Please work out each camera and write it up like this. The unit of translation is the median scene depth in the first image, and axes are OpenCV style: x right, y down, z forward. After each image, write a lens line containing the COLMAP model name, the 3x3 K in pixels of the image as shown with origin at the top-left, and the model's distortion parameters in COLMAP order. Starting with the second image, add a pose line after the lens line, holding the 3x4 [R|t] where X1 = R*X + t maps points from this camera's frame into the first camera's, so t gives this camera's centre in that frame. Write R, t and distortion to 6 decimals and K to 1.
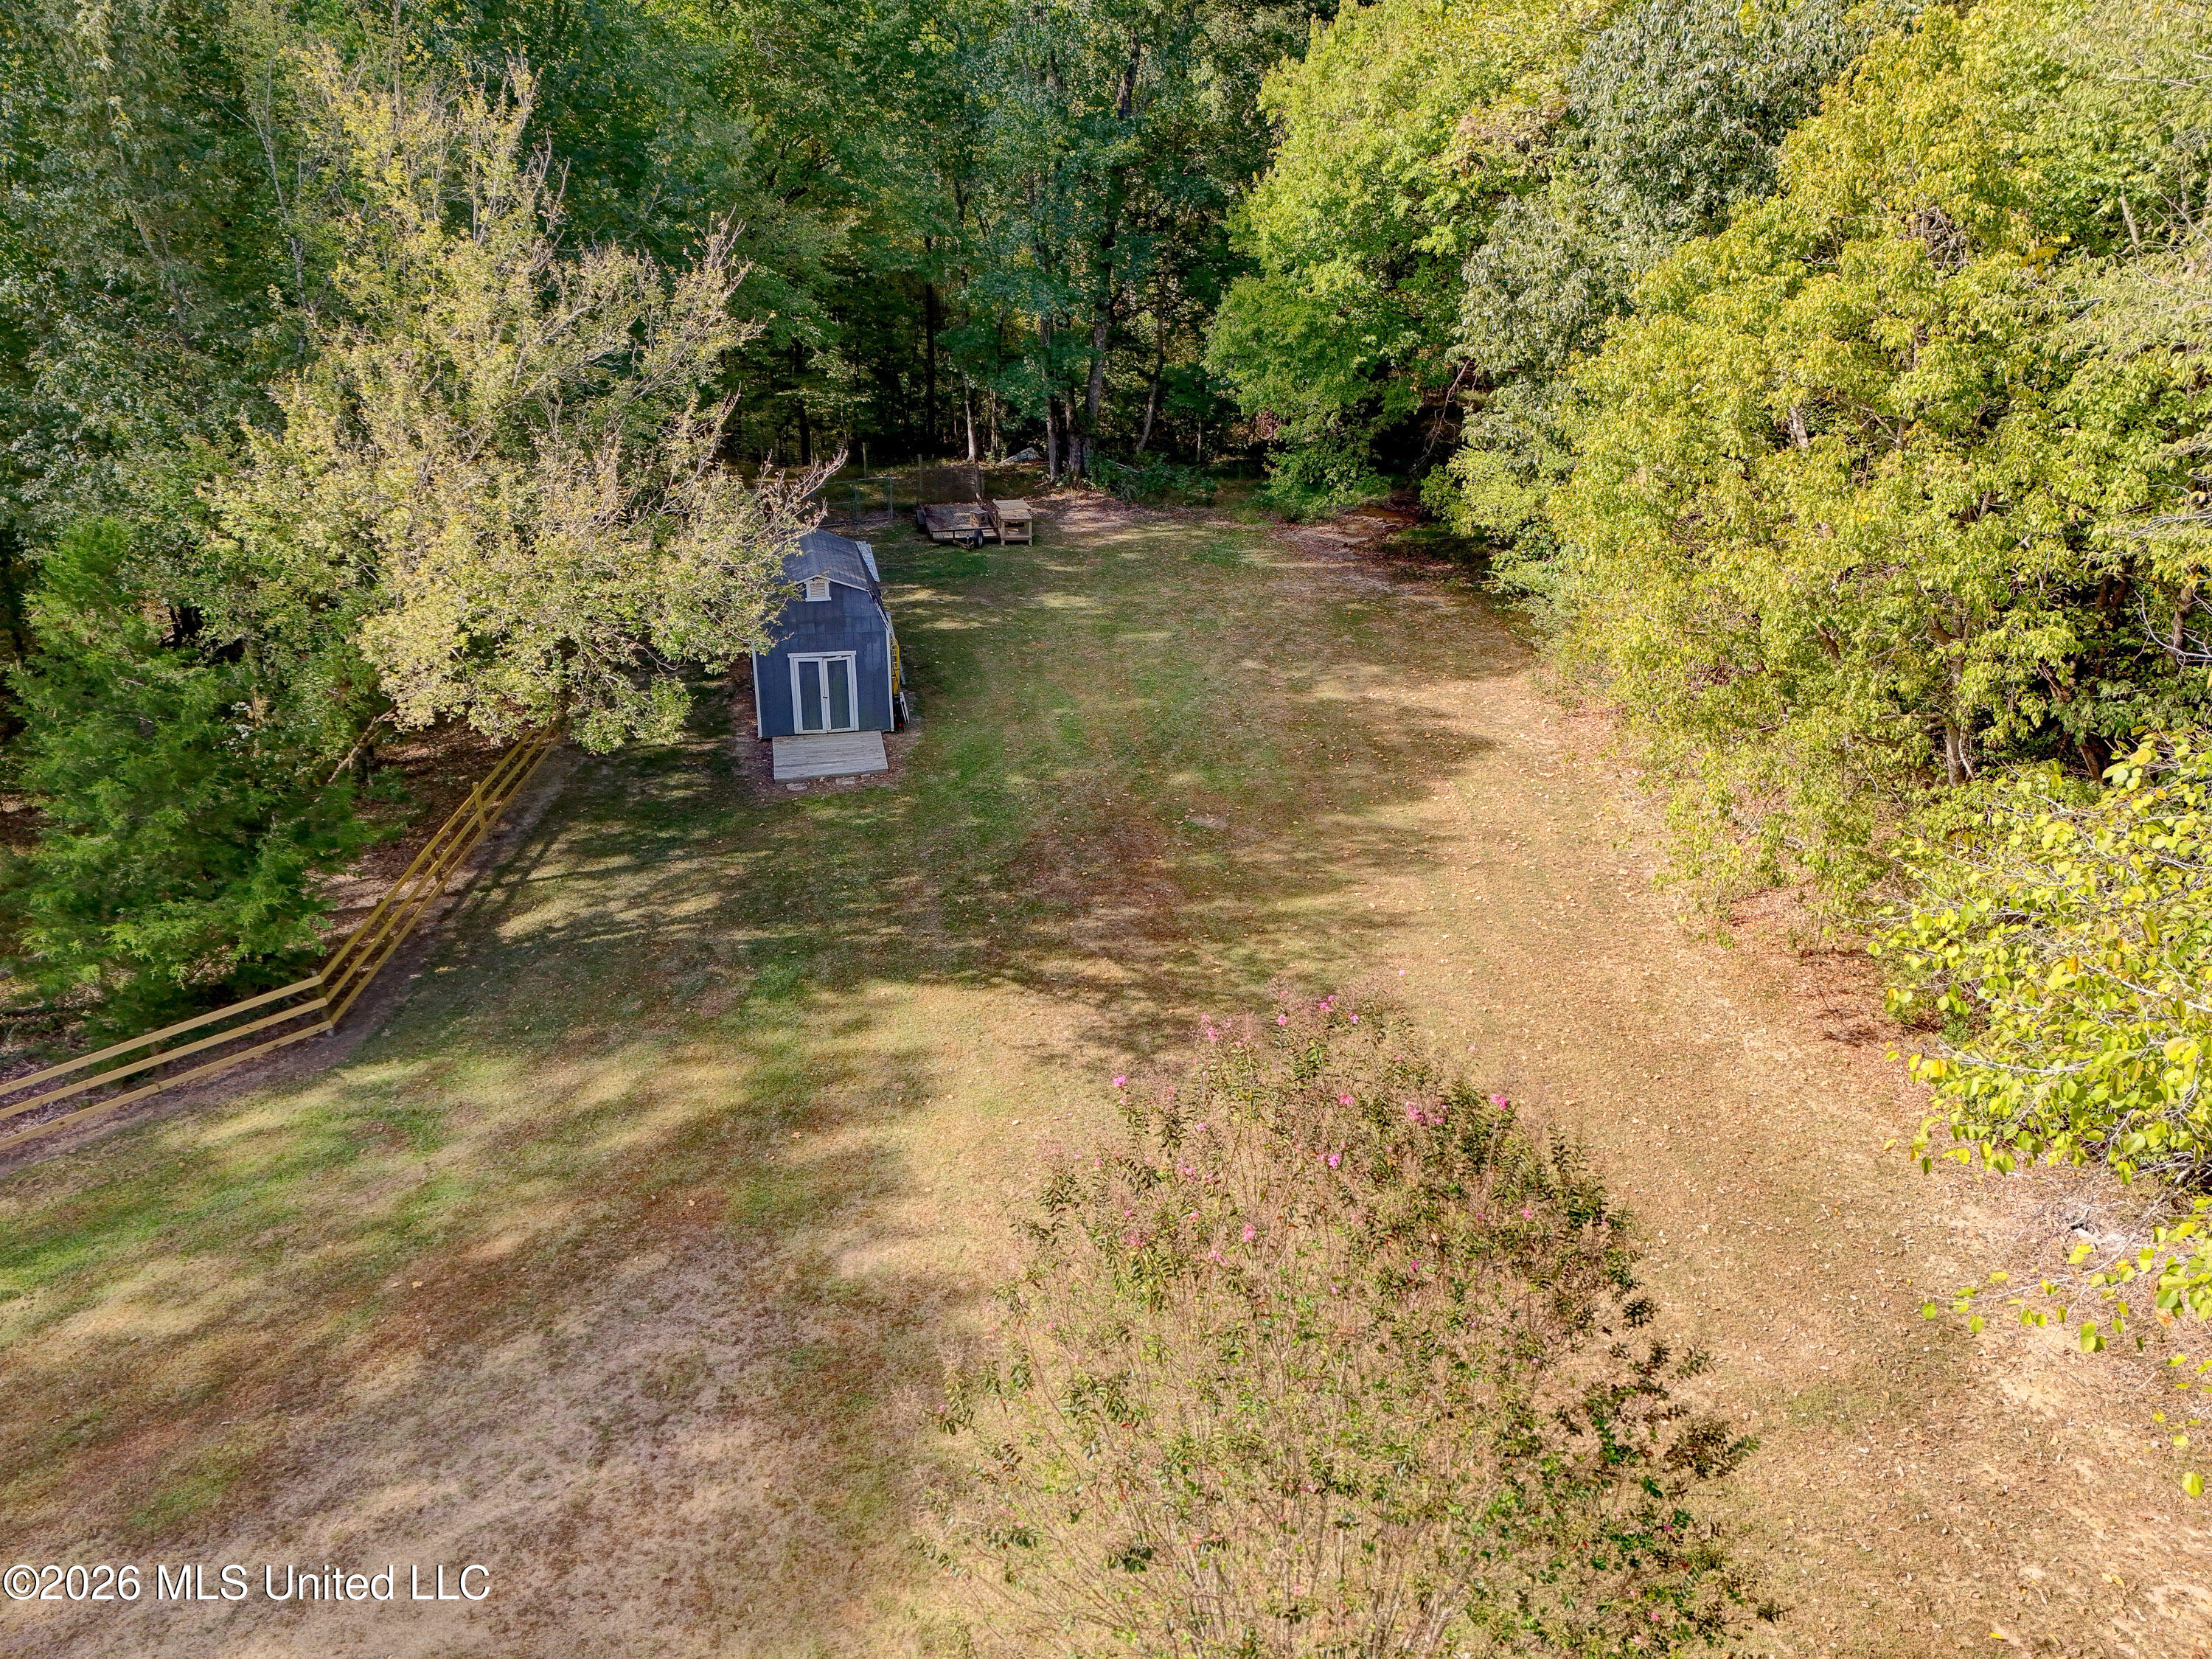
lens RADIAL K [[1549.8, 0, 1108.4], [0, 1549.8, 821.0], [0, 0, 1]] dist [0.053297, -0.018243]
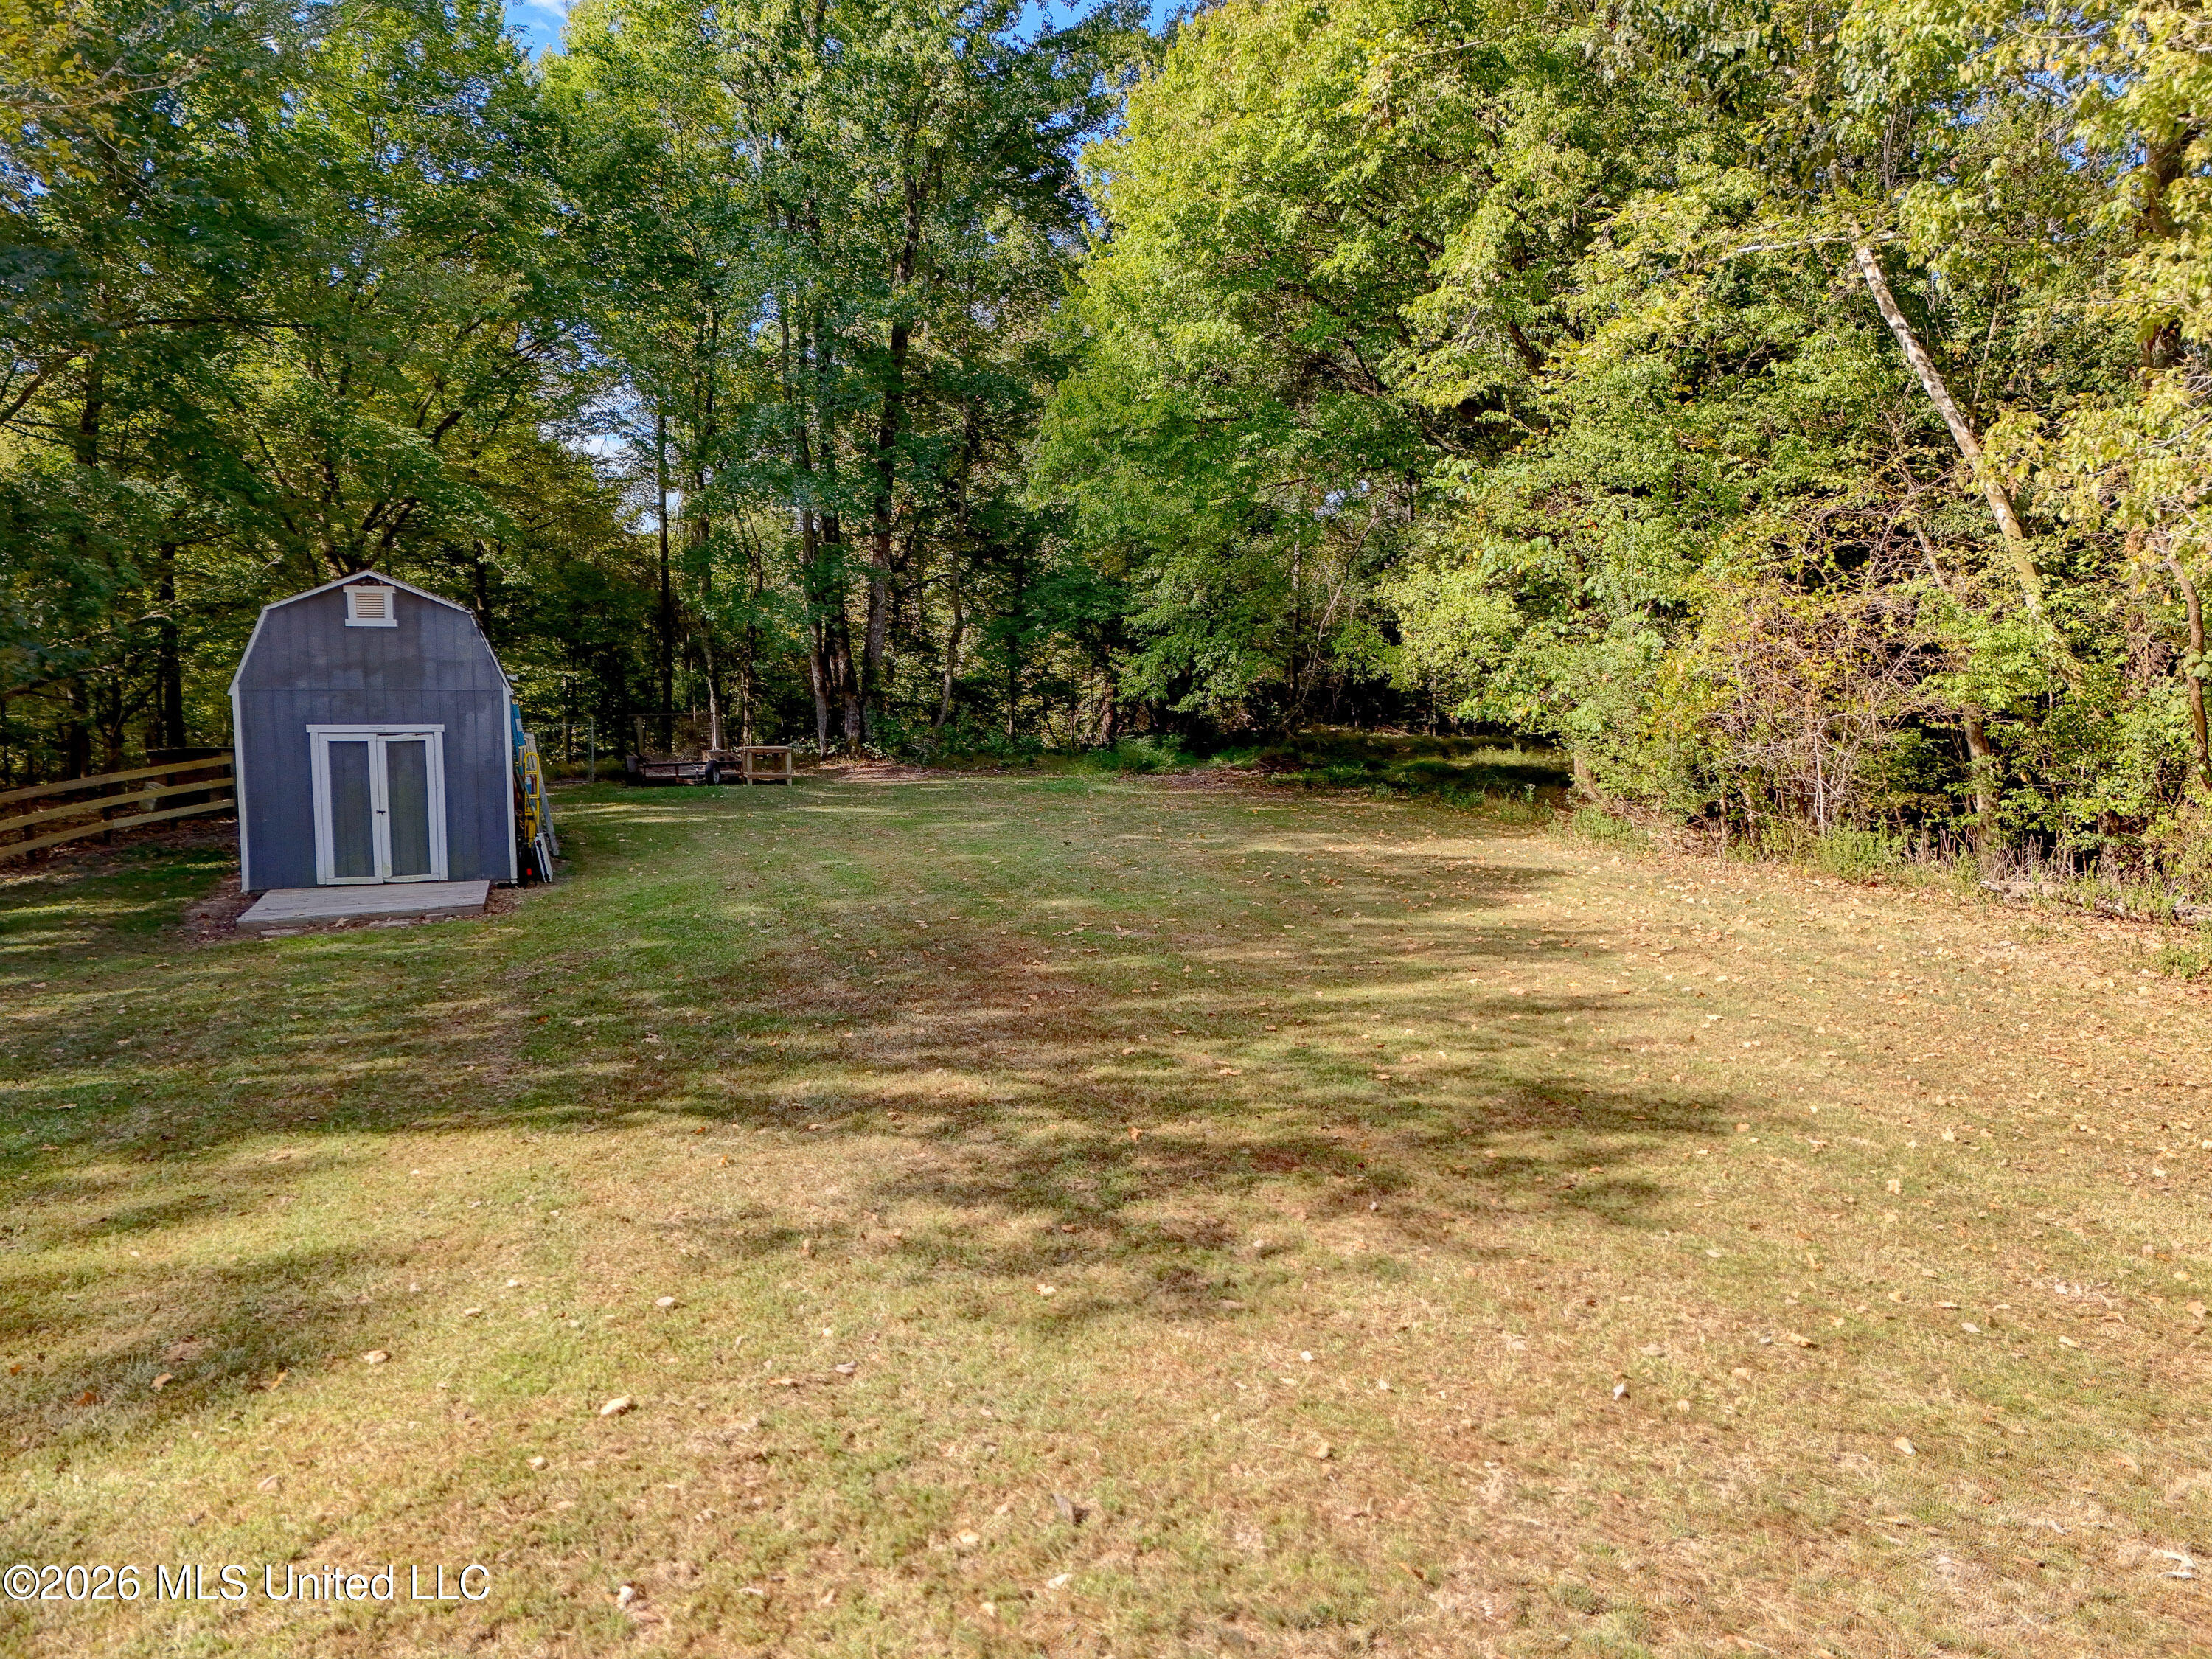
lens RADIAL K [[1549.8, 0, 1099.6], [0, 1549.8, 841.7], [0, 0, 1]] dist [0.053297, -0.018243]
pose [[0.990238, -0.029510, 0.136230, -0.010292], [0.073261, 0.941641, -0.328549, 0.127627], [-0.118585, 0.335322, 0.934611, 0.473898]]
